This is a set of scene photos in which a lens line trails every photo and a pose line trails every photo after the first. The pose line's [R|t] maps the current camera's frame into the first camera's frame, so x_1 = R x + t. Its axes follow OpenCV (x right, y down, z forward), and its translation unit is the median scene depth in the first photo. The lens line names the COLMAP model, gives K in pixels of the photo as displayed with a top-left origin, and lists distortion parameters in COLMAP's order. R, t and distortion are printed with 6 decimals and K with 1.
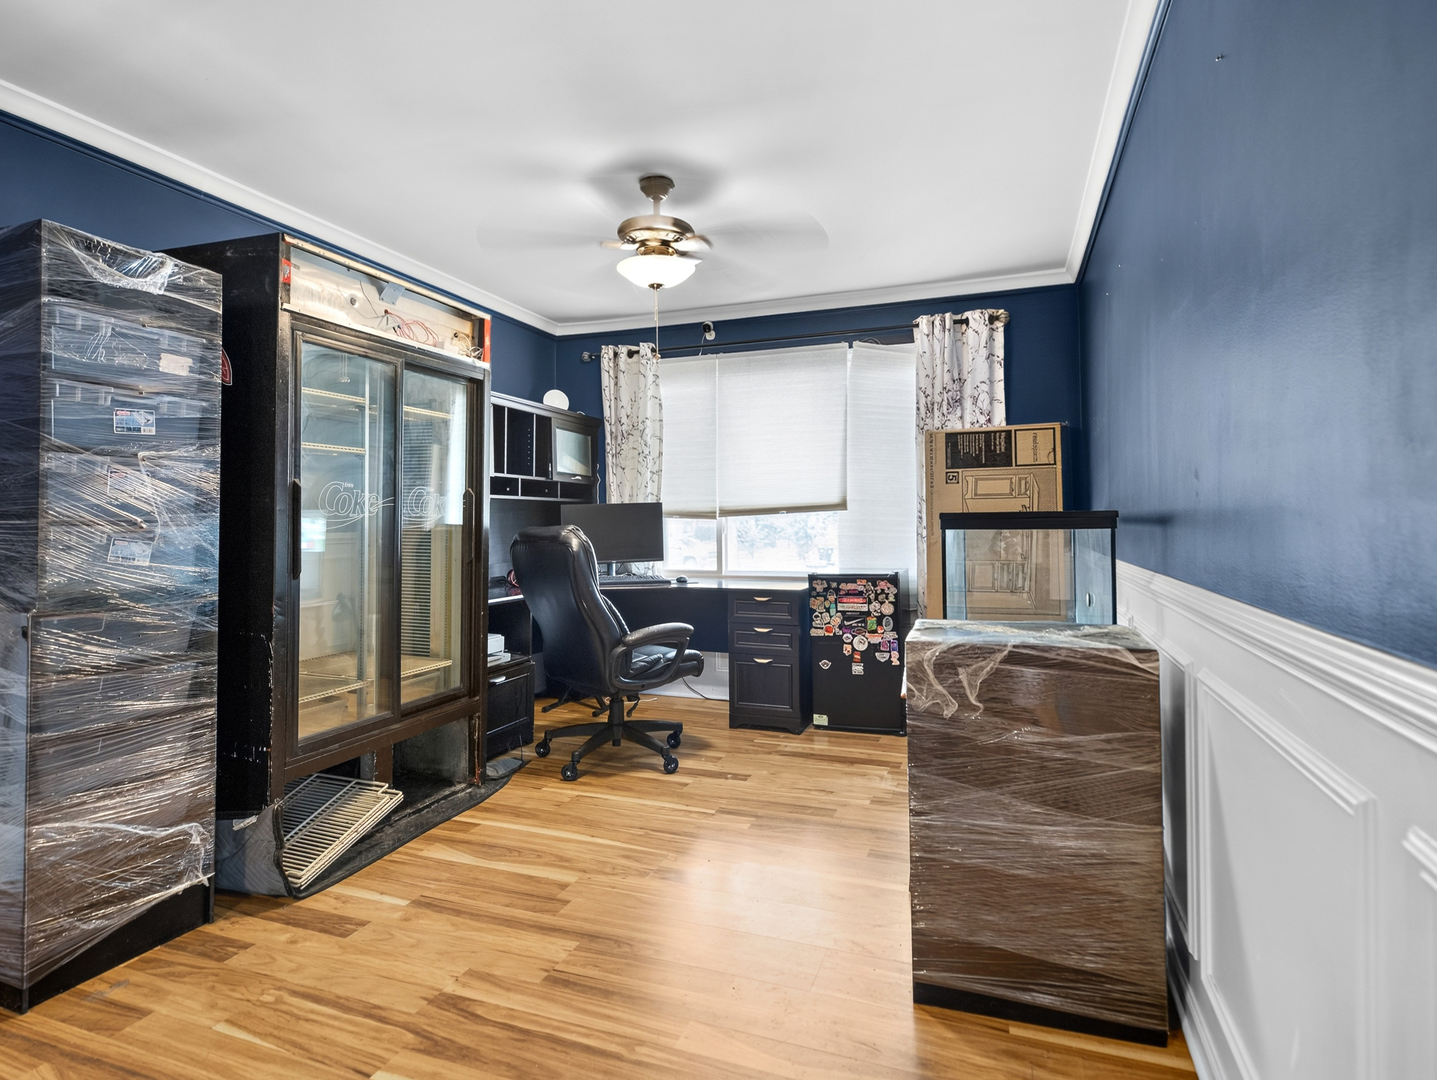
lens RADIAL K [[792.1, 0, 722.2], [0, 792.1, 511.6], [0, 0, 1]] dist [0.000449, 0.000876]
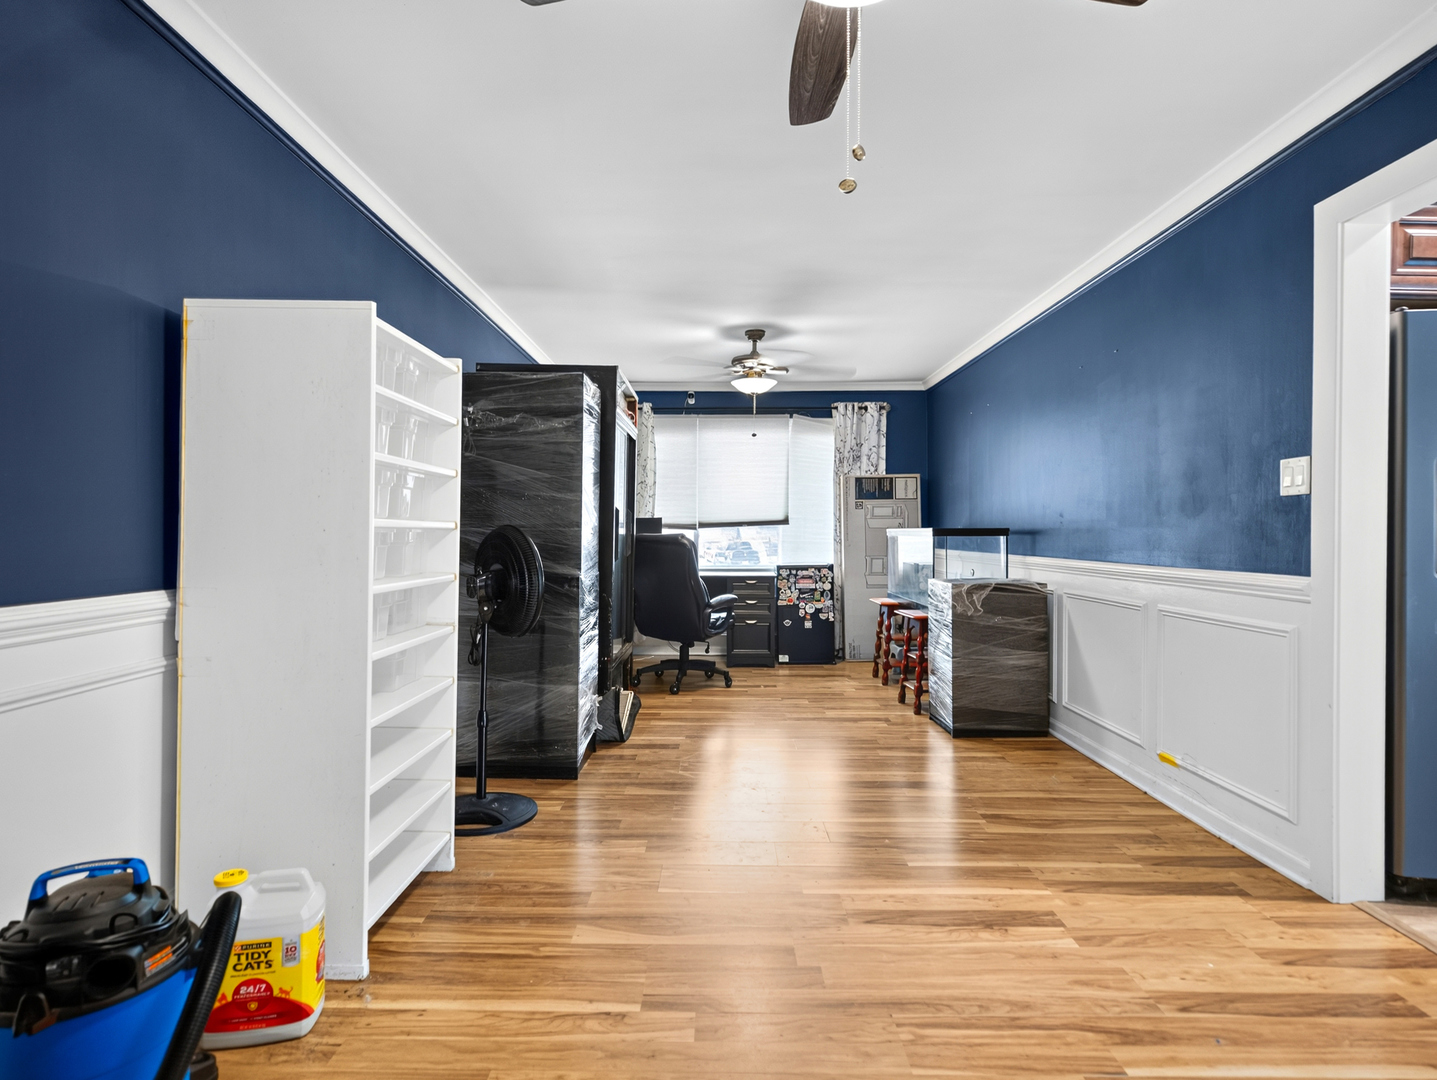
lens RADIAL K [[779.0, 0, 718.9], [0, 779.0, 533.5], [0, 0, 1]] dist [-0.000818, -0.000276]
pose [[0.939767, 0.006930, 0.341745, -0.525731], [-0.011918, 0.999851, 0.012499, -0.001888], [-0.341608, -0.015819, 0.939709, -0.401064]]
